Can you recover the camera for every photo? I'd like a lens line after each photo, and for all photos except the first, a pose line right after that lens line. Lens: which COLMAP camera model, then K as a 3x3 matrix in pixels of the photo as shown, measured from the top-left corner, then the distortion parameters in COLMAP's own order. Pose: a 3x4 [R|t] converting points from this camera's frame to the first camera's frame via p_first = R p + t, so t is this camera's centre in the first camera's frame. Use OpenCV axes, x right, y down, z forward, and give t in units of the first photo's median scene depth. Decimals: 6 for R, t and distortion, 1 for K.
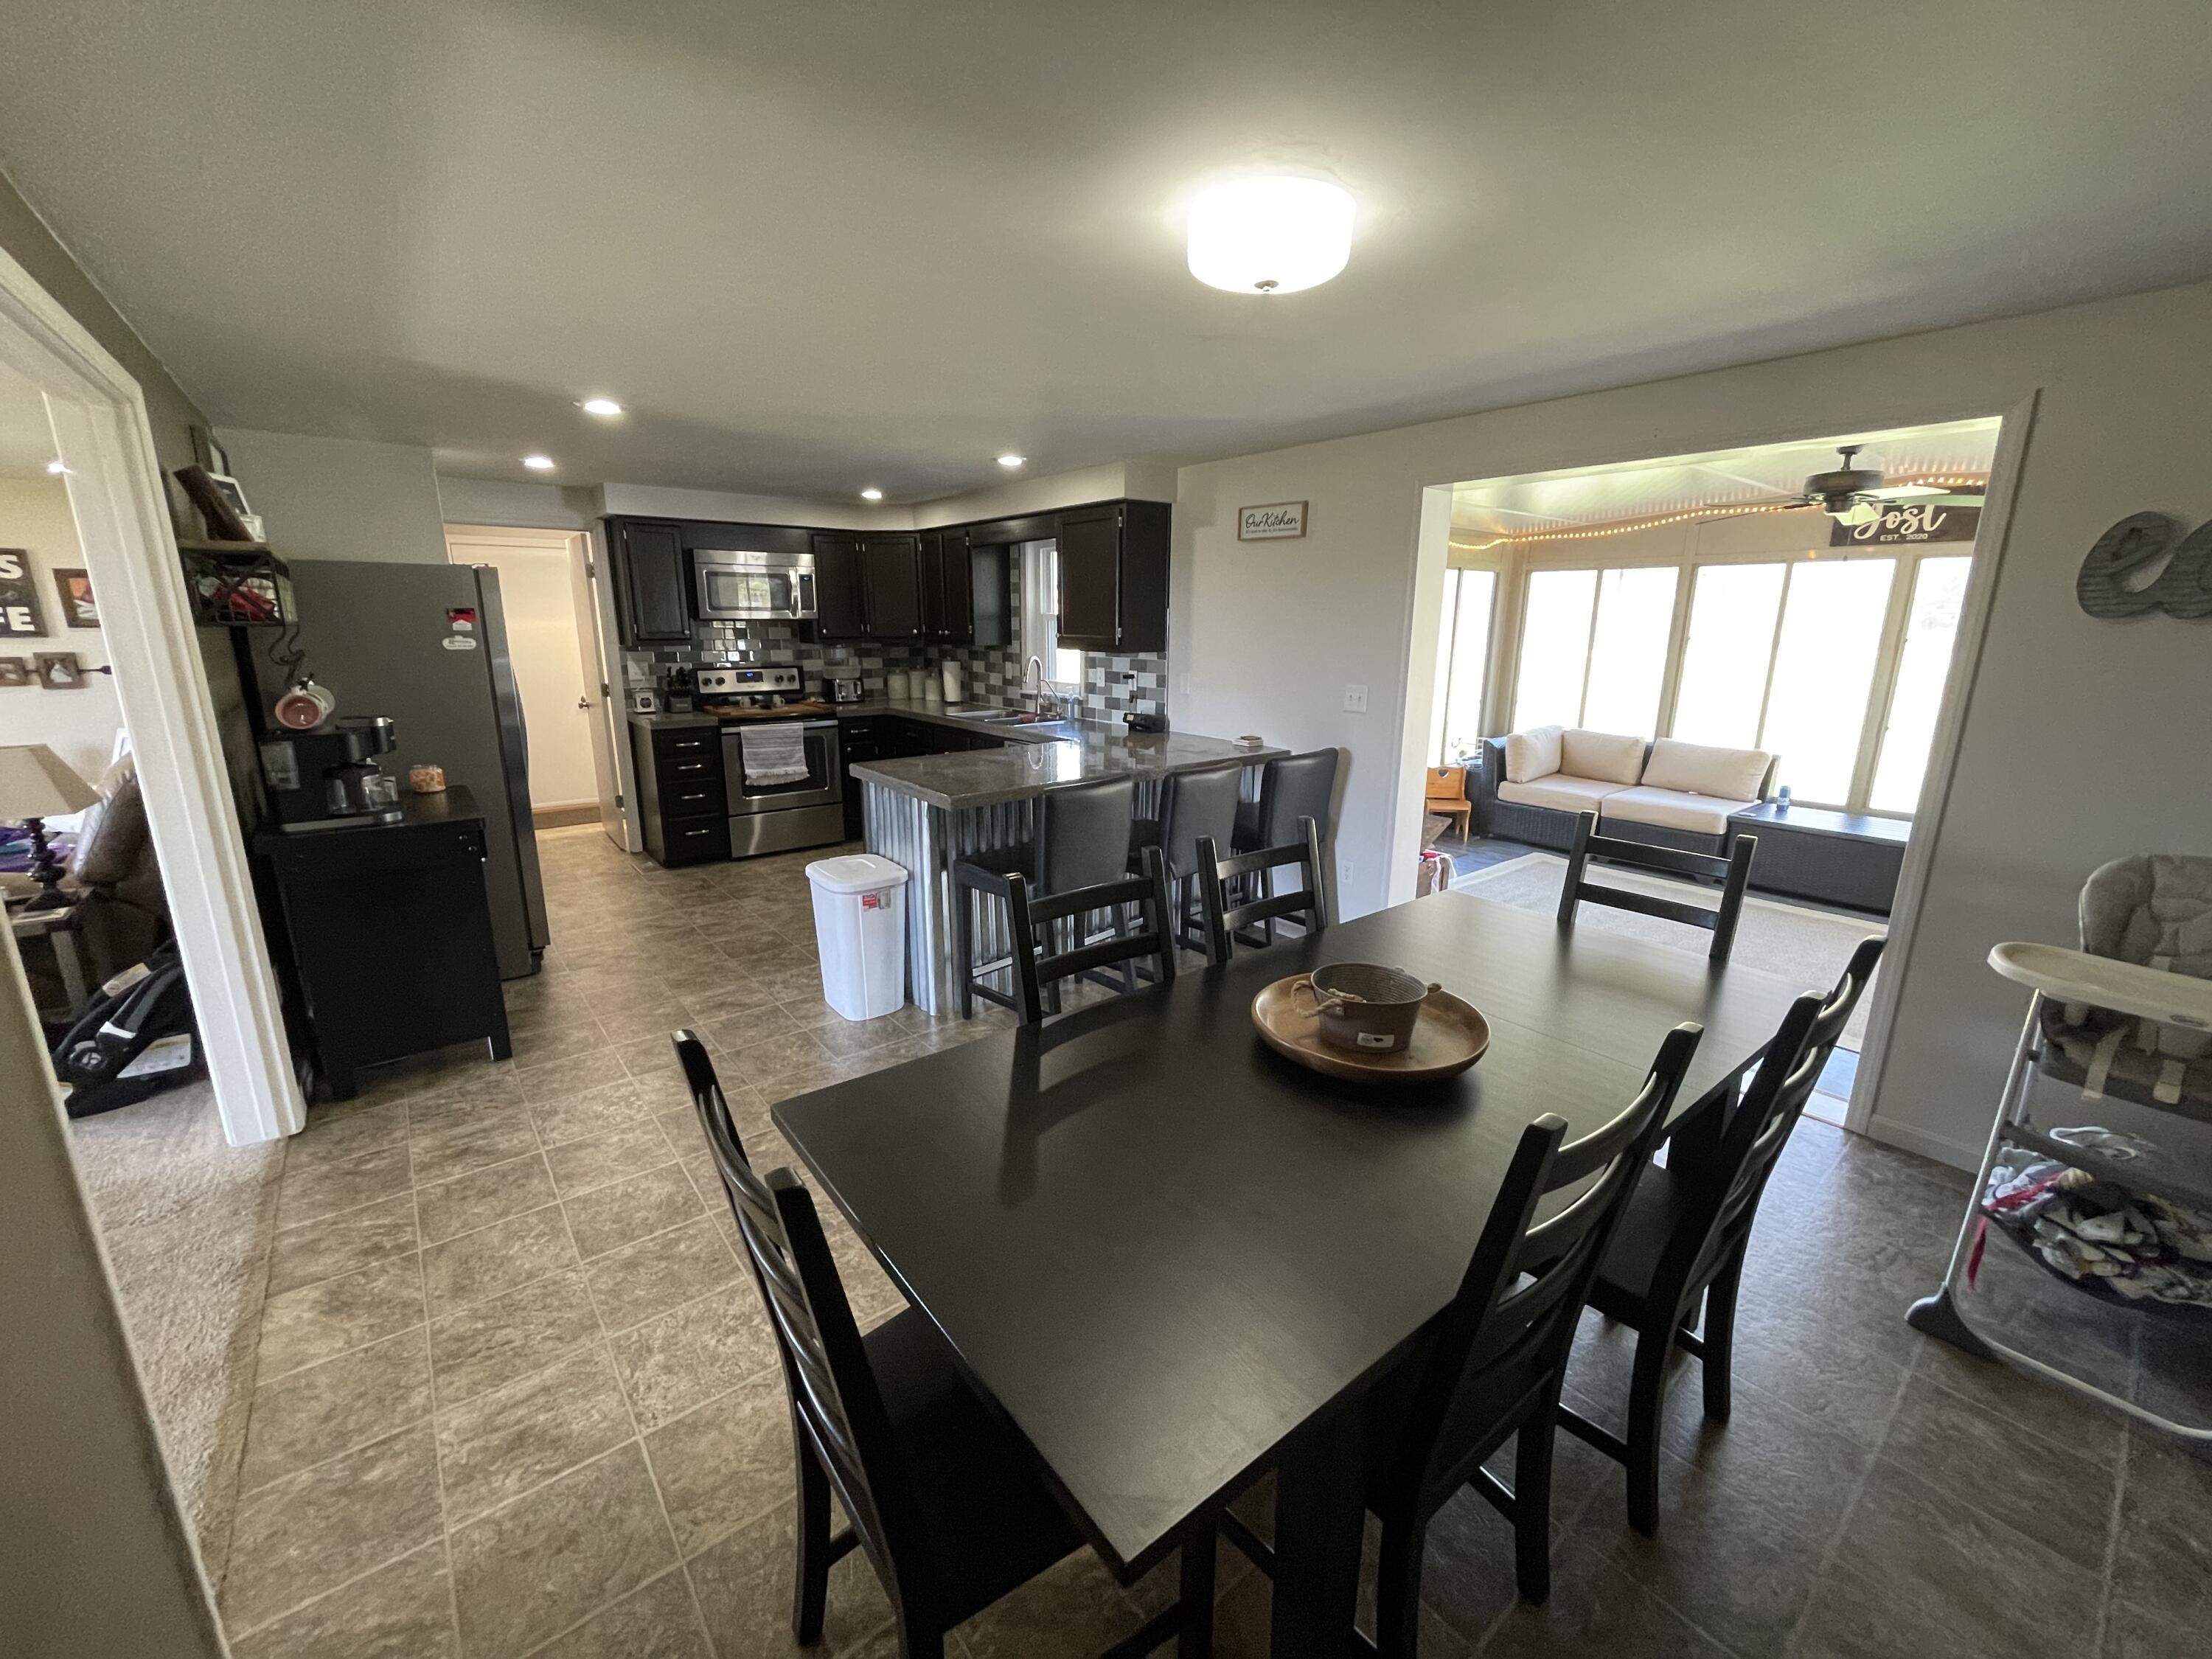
lens RADIAL K [[884.7, 0, 1101.8], [0, 884.7, 832.2], [0, 0, 1]] dist [-0.001137, -0.000148]
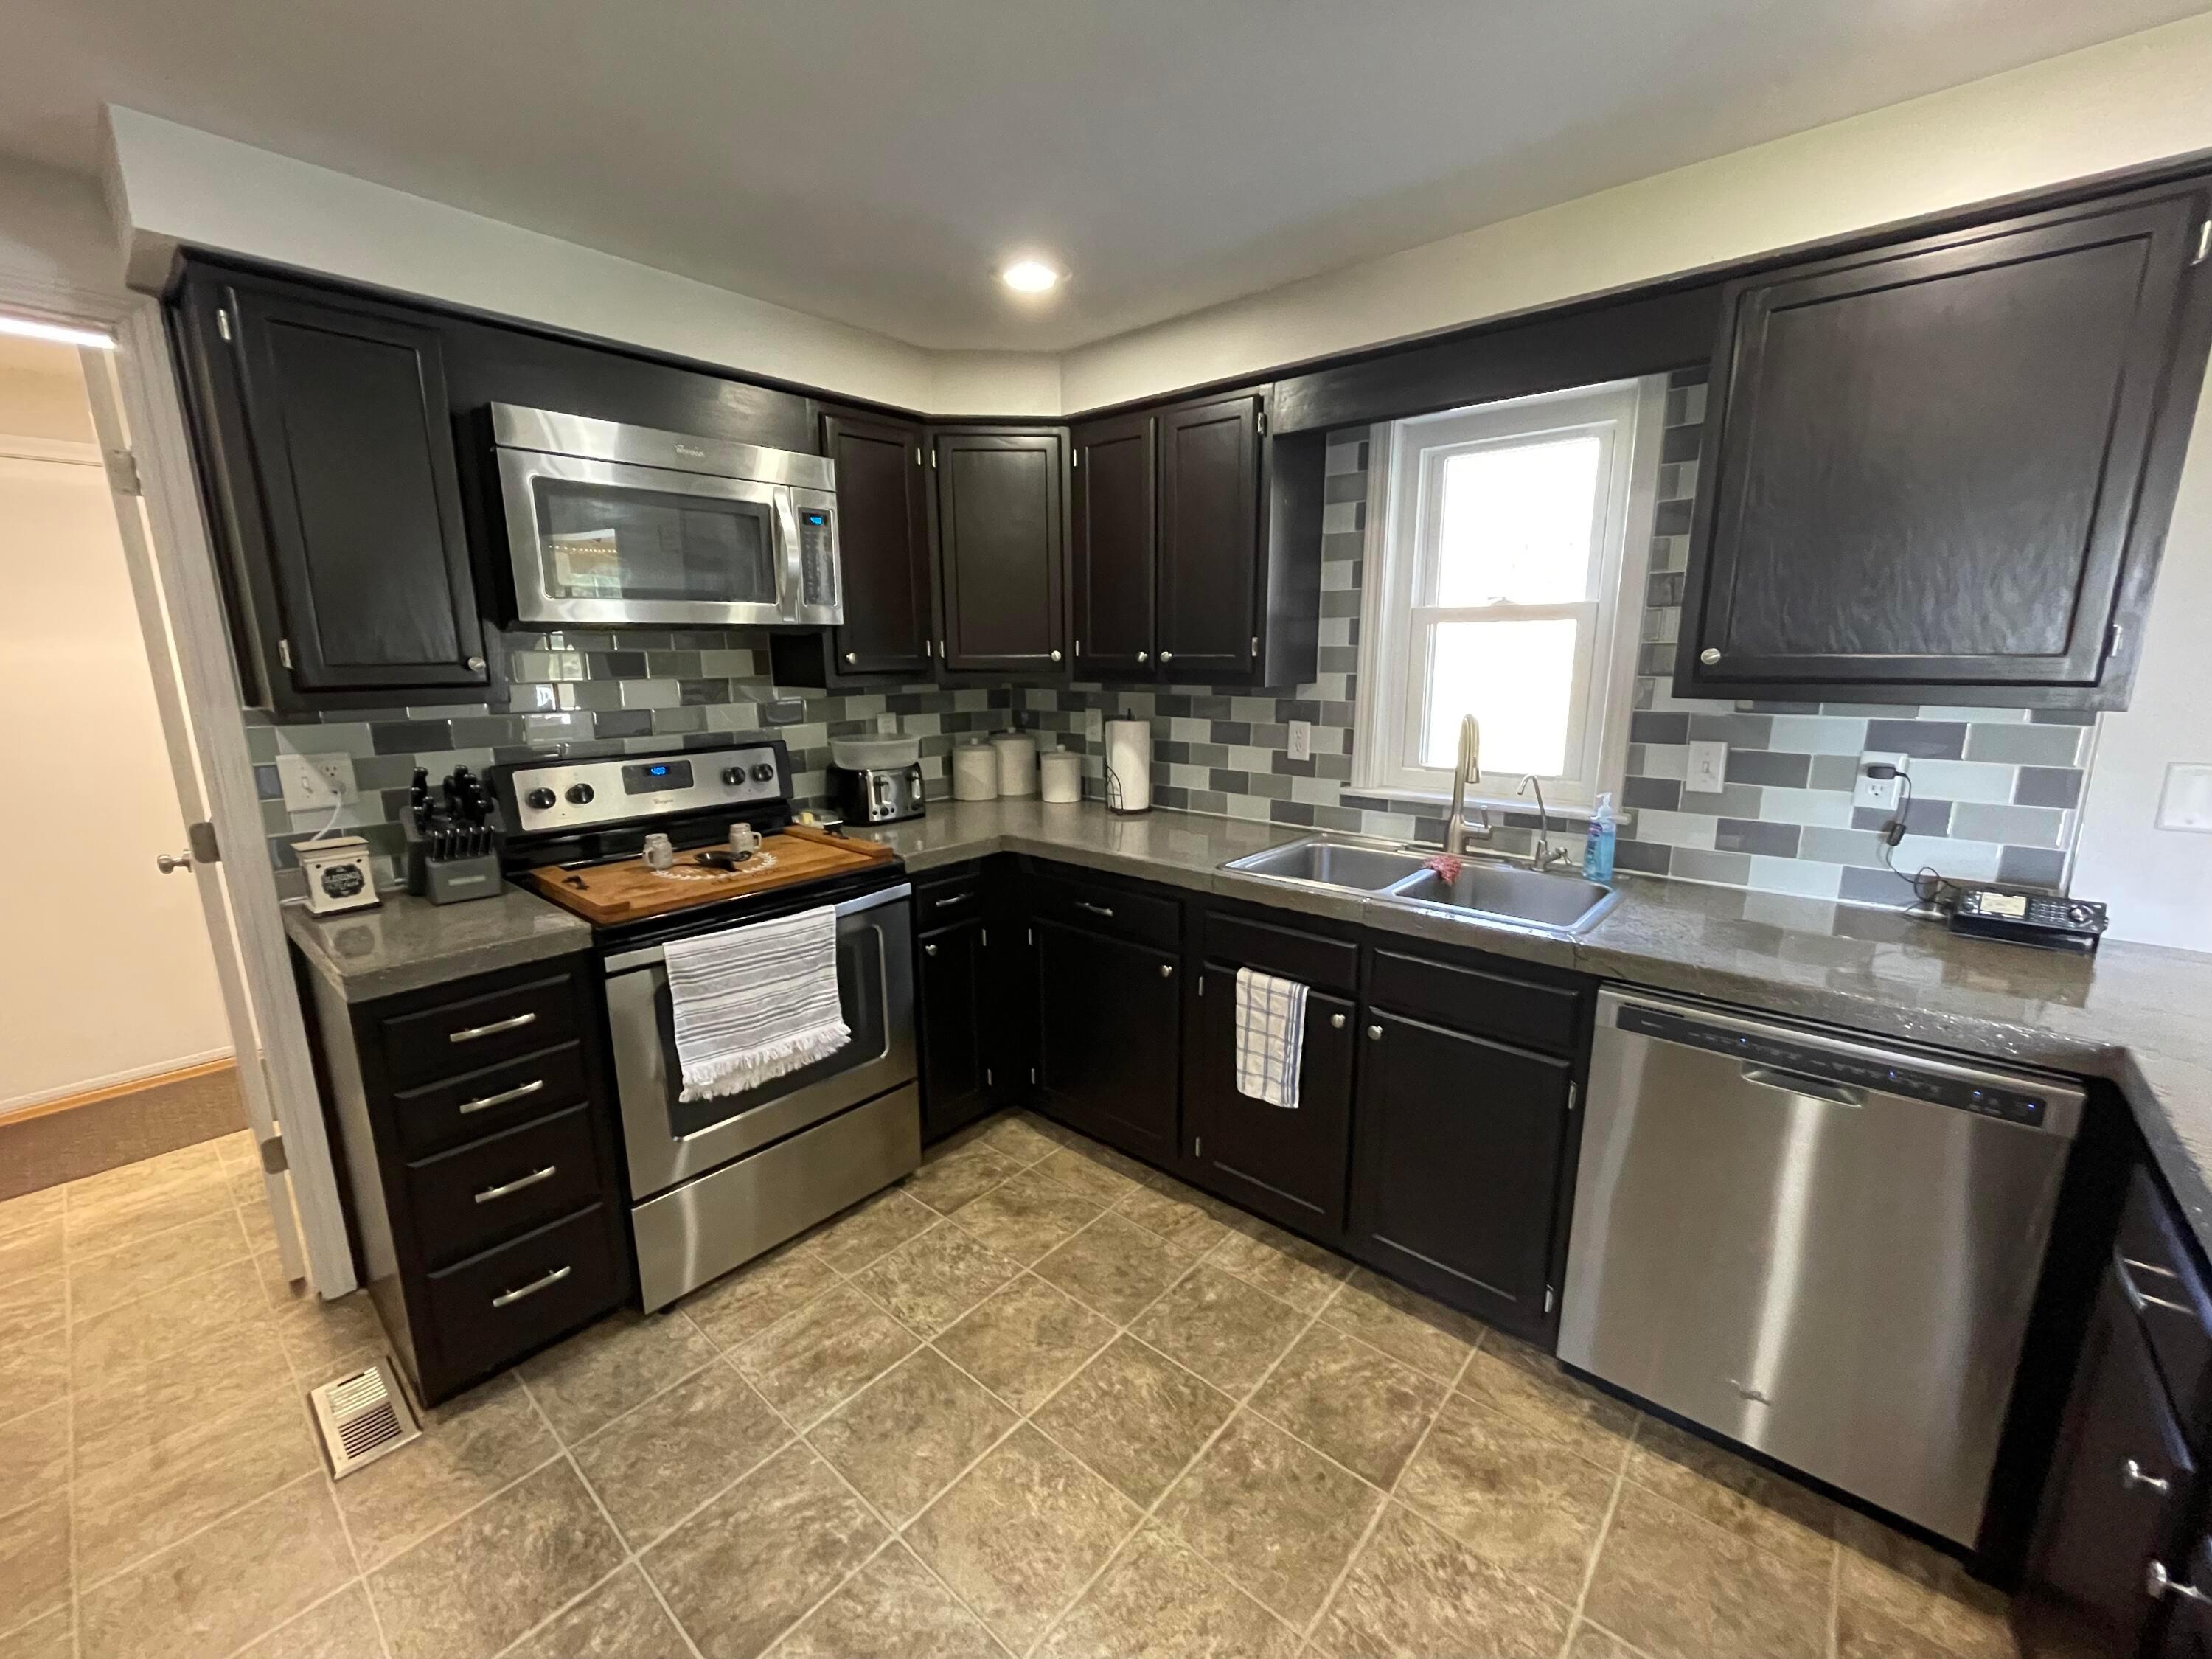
lens RADIAL K [[884.7, 0, 1101.8], [0, 884.7, 832.2], [0, 0, 1]] dist [-0.001137, -0.000148]
pose [[0.983704, -0.047090, 0.173521, -0.285989], [0.052327, 0.998299, -0.025728, -0.136093], [-0.172014, 0.034389, 0.984494, 0.608800]]
